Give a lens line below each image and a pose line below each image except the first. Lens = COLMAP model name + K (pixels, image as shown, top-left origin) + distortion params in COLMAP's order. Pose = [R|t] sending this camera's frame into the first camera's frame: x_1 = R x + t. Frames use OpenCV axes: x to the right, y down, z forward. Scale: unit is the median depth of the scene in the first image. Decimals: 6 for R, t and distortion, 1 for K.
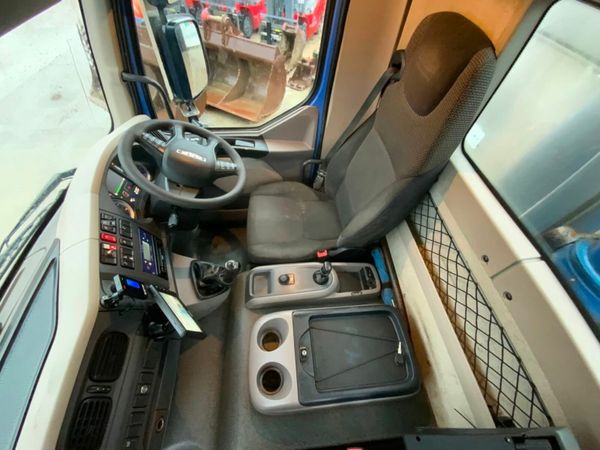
lens RADIAL K [[240.9, 0, 299.8], [0, 240.9, 236.0], [0, 0, 1]] dist [0.001053, -0.010306]
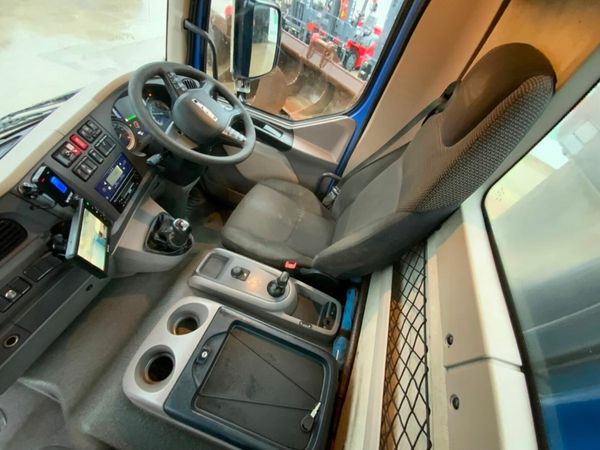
lens RADIAL K [[240.9, 0, 299.8], [0, 240.9, 236.0], [0, 0, 1]] dist [0.001053, -0.010306]
pose [[0.901522, 0.407975, -0.144273, 0.219078], [-0.421919, 0.902772, -0.083593, 0.040344], [0.096142, 0.136233, 0.986001, 0.136907]]
